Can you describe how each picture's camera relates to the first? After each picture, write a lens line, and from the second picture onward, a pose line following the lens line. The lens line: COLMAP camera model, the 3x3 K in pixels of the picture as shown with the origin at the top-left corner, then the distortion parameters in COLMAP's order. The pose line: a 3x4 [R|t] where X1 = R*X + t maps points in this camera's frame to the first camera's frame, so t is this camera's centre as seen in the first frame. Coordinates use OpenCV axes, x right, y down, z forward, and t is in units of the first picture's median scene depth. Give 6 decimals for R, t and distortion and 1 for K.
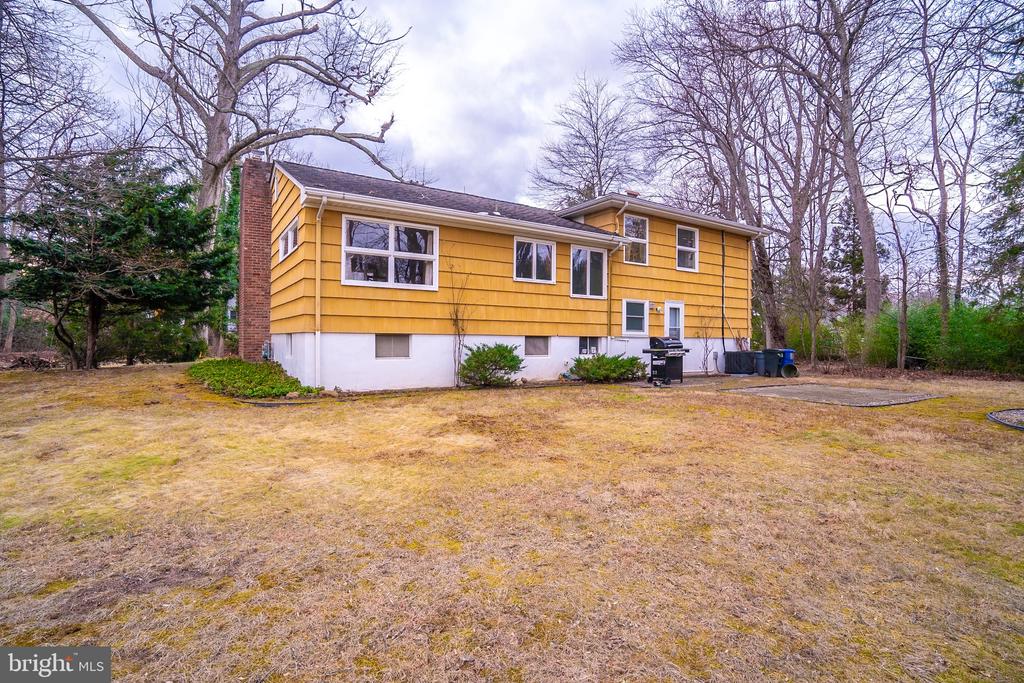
lens RADIAL K [[499.2, 0, 508.8], [0, 499.2, 339.5], [0, 0, 1]] dist [-0.028759, 0.000733]
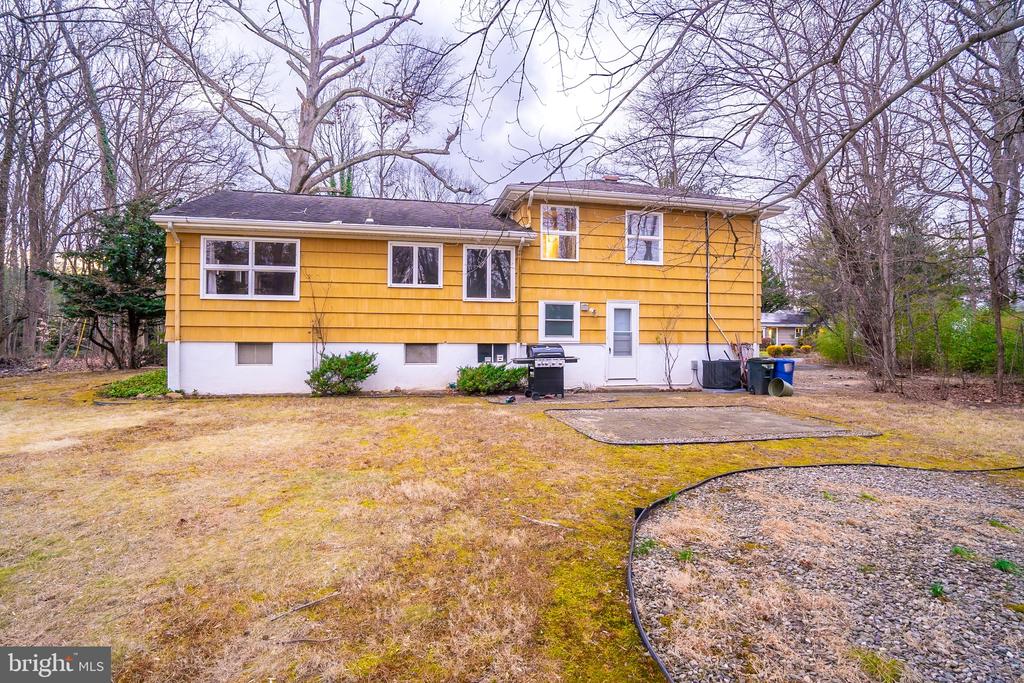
lens RADIAL K [[499.2, 0, 511.7], [0, 499.2, 340.4], [0, 0, 1]] dist [-0.028759, 0.000733]
pose [[0.933090, -0.002429, -0.359635, 0.546406], [0.002423, 0.999997, -0.000467, -0.011293], [0.359635, -0.000435, 0.933093, 0.165157]]
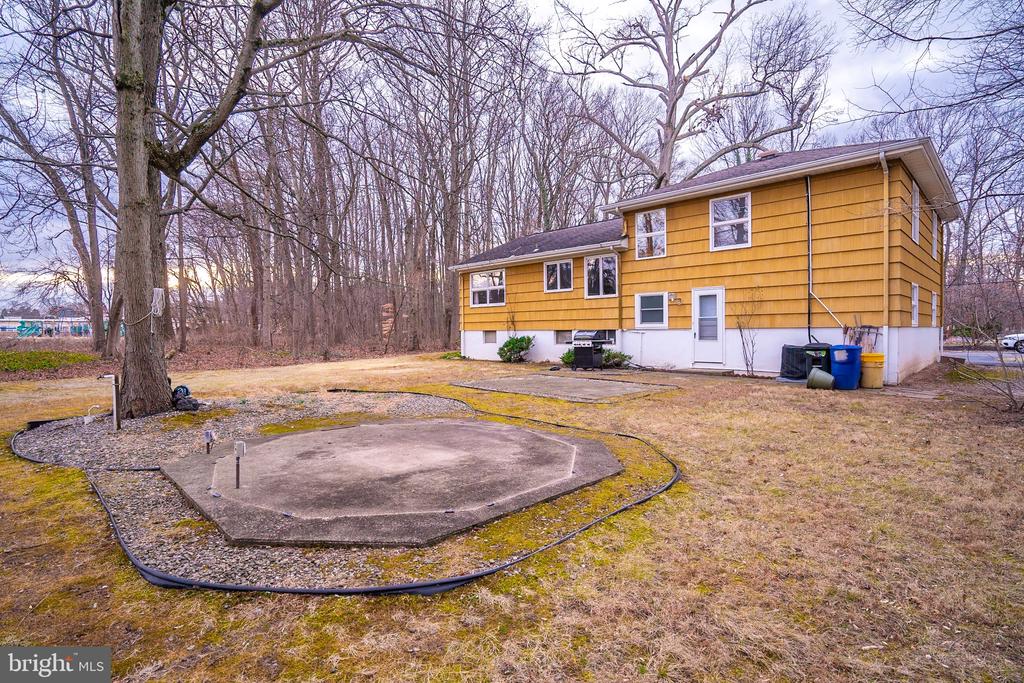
lens RADIAL K [[499.2, 0, 513.3], [0, 499.2, 338.2], [0, 0, 1]] dist [-0.028759, 0.000733]
pose [[0.208790, 0.007112, -0.977935, 1.330779], [0.013225, 0.999862, 0.010095, -0.000789], [0.977871, -0.015041, 0.208667, 0.561594]]
